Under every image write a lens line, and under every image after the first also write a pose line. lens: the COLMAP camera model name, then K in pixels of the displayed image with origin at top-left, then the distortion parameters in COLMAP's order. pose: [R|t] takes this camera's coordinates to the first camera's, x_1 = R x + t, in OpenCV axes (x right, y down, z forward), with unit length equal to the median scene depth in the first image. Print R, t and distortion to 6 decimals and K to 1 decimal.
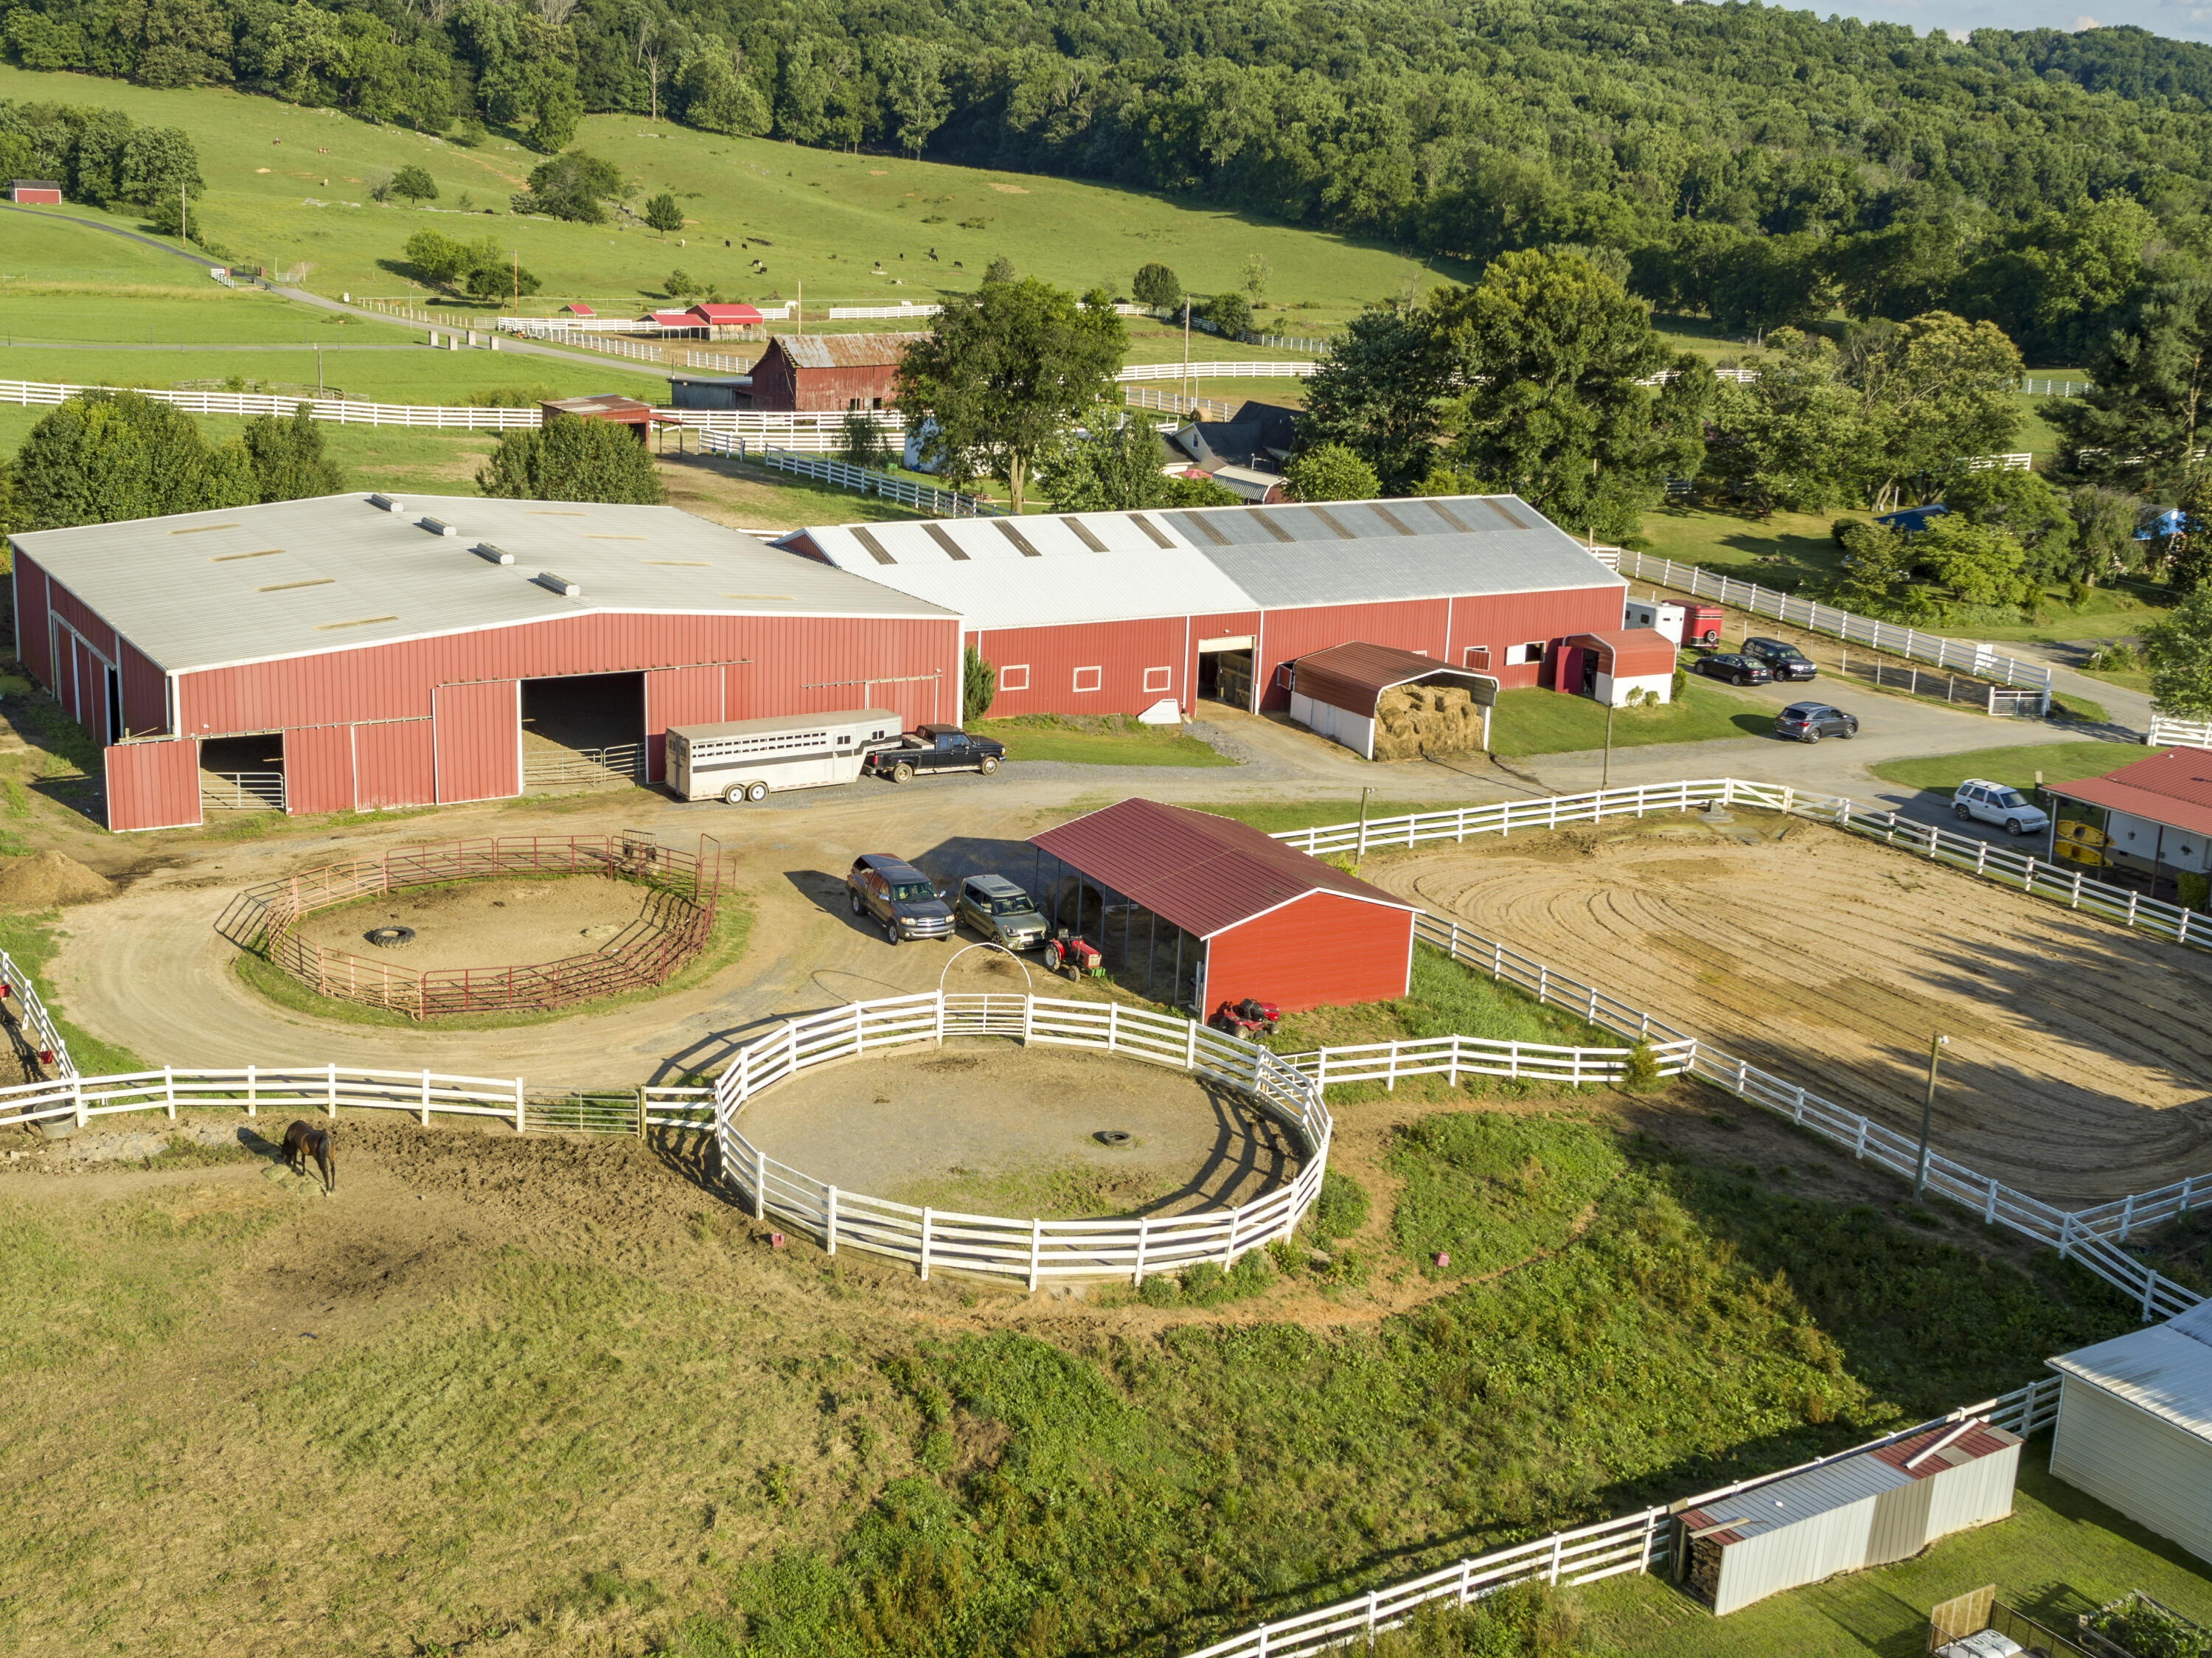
lens RADIAL K [[2688.1, 0, 1102.4], [0, 2688.1, 823.0], [0, 0, 1]] dist [-0.007276, 0.015877]
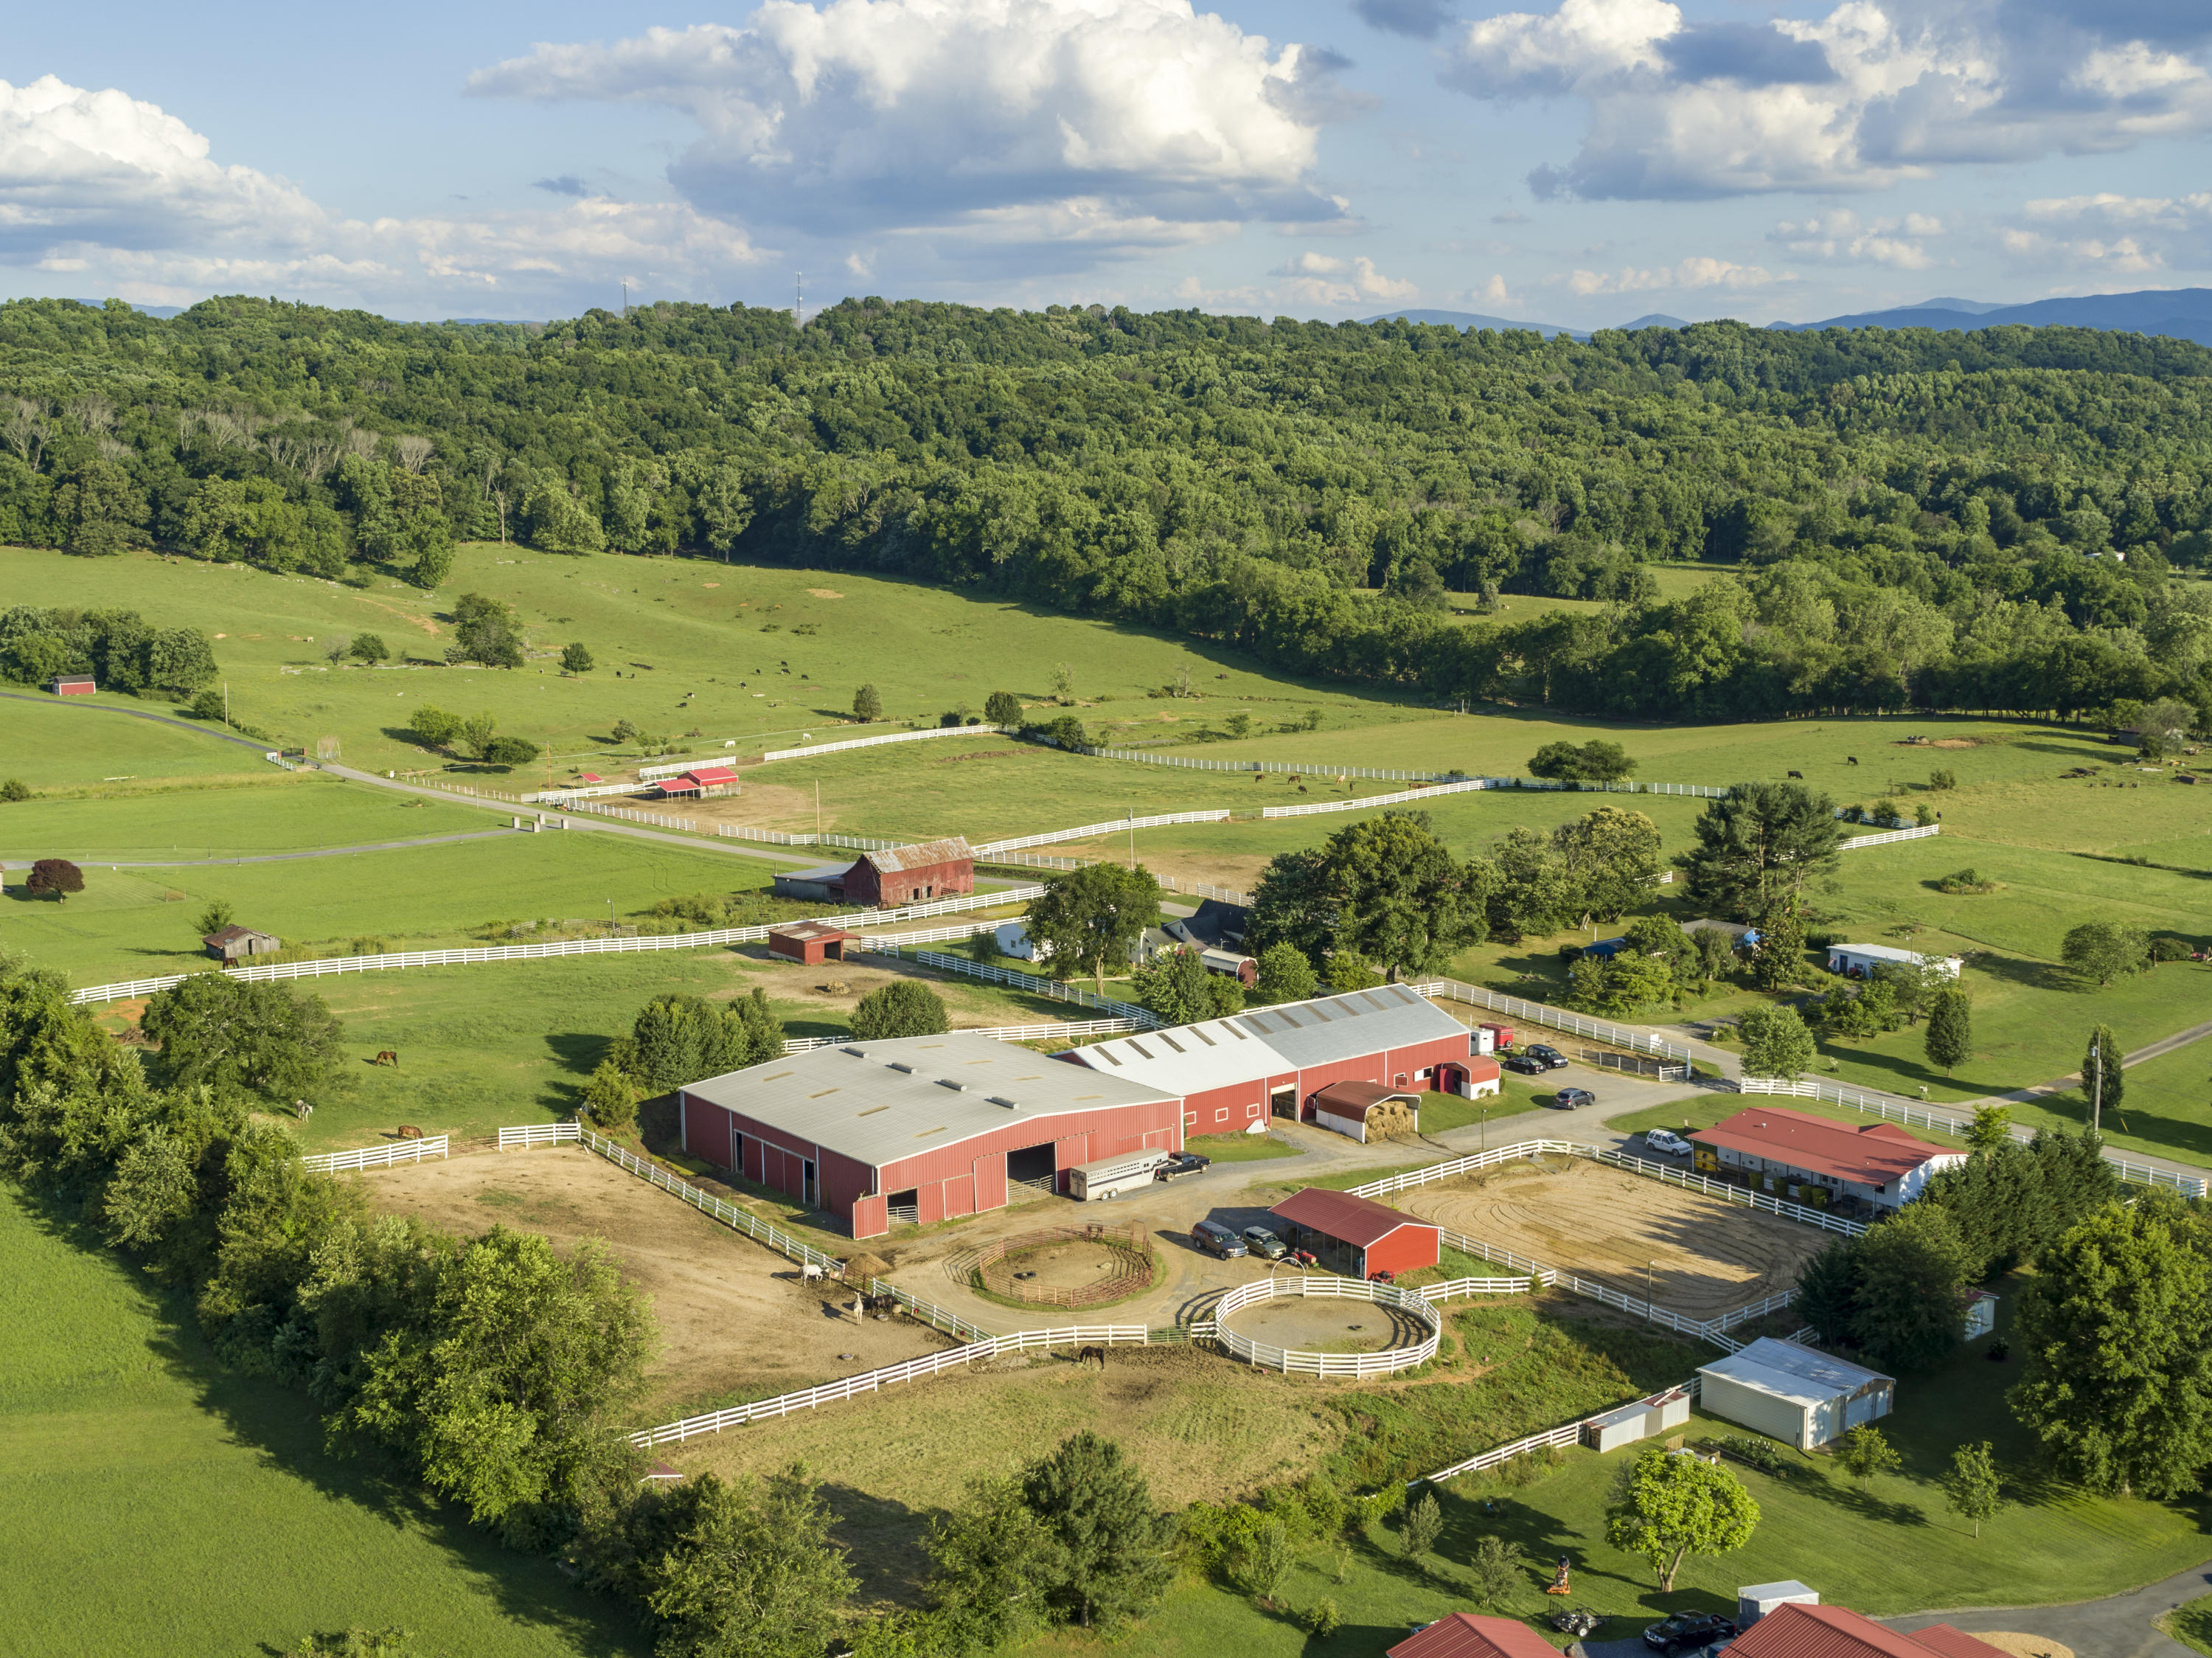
lens RADIAL K [[2688.1, 0, 1102.4], [0, 2688.1, 823.0], [0, 0, 1]] dist [-0.007276, 0.015877]
pose [[0.991000, -0.070803, 0.113606, -0.216043], [0.081312, 0.992553, -0.090704, -0.066957], [-0.106338, 0.099125, 0.989377, -0.701605]]
